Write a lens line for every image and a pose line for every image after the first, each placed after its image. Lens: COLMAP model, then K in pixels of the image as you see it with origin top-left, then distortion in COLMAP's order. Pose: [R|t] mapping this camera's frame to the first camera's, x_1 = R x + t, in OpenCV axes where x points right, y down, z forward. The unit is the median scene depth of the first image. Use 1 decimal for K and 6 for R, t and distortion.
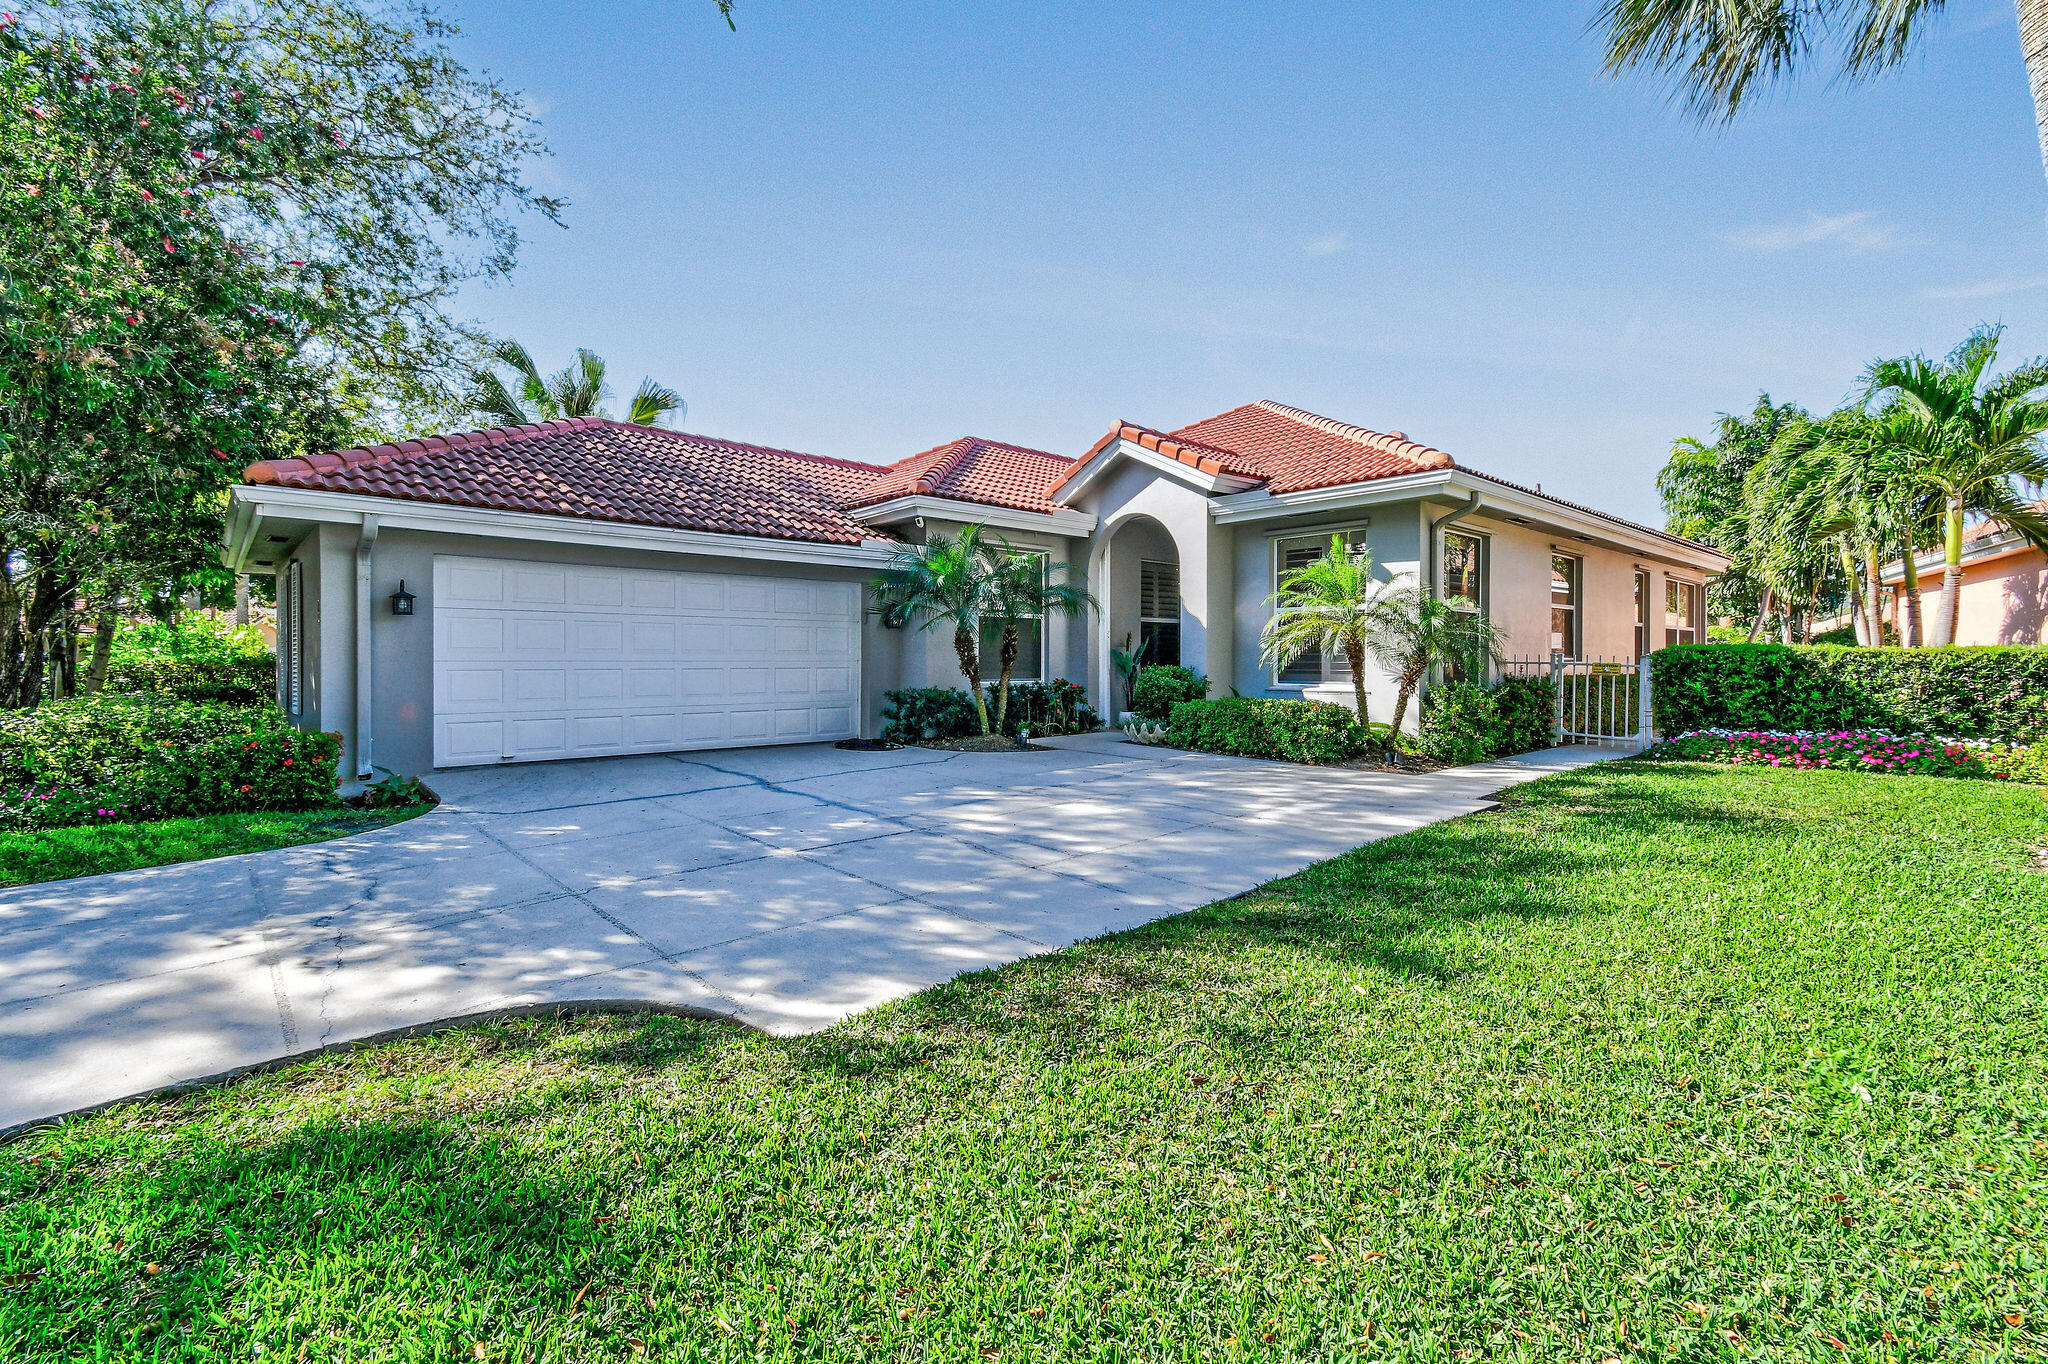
lens RADIAL K [[887.8, 0, 1016.5], [0, 887.8, 681.9], [0, 0, 1]] dist [0.004306, 0.001262]
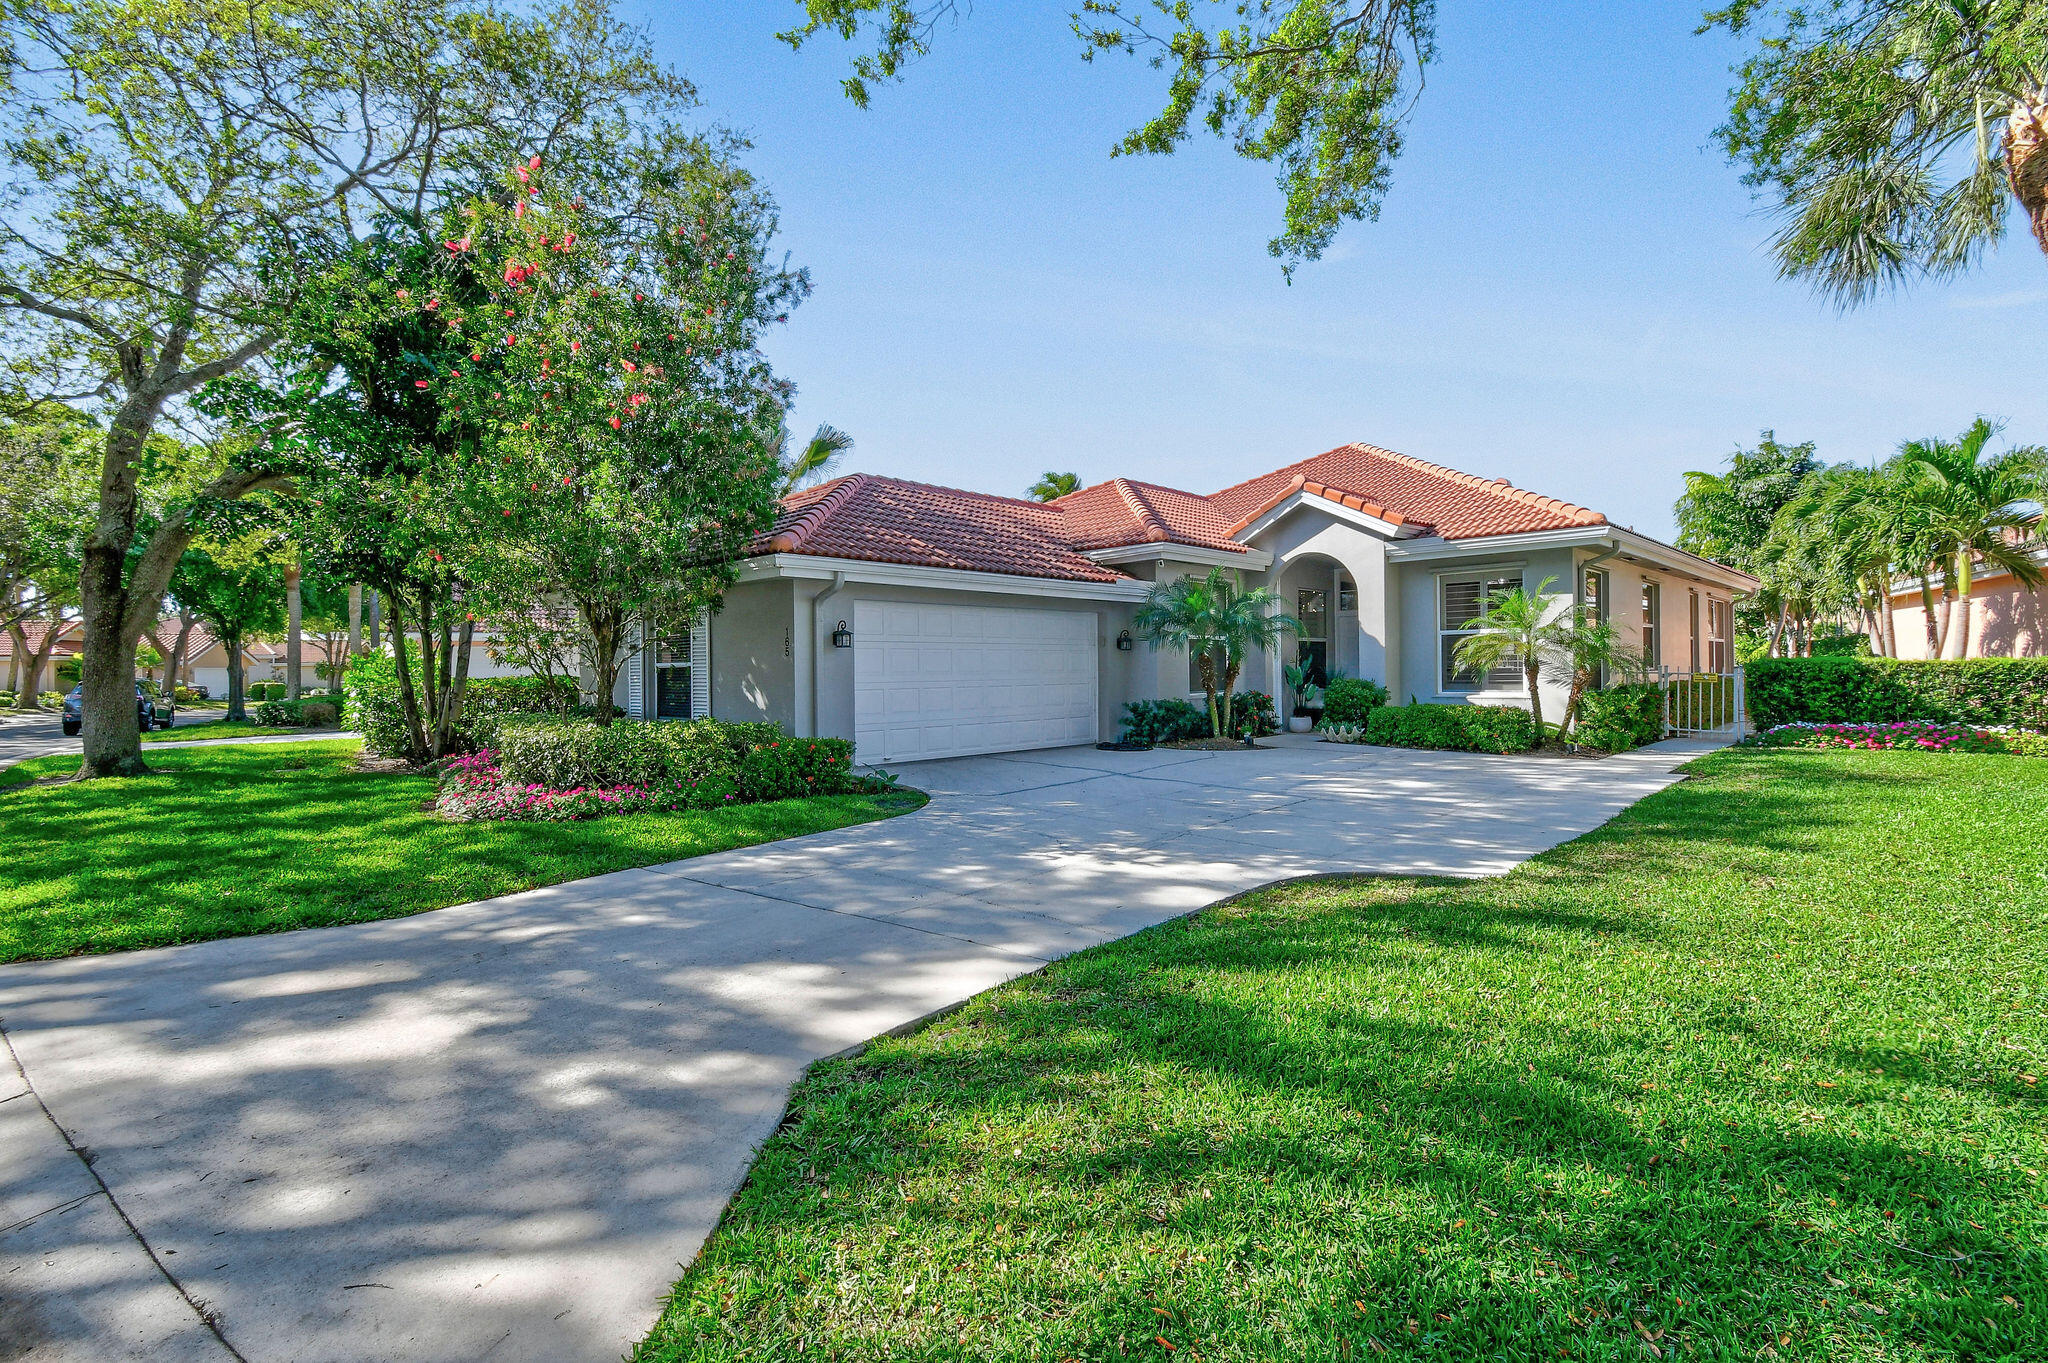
lens RADIAL K [[921.5, 0, 1024.9], [0, 921.5, 680.1], [0, 0, 1]] dist [0.002939, -0.000332]
pose [[0.998426, -0.012541, 0.054666, -0.373836], [0.013275, 0.999826, -0.013091, -0.005804], [-0.054492, 0.013796, 0.998419, -0.257104]]
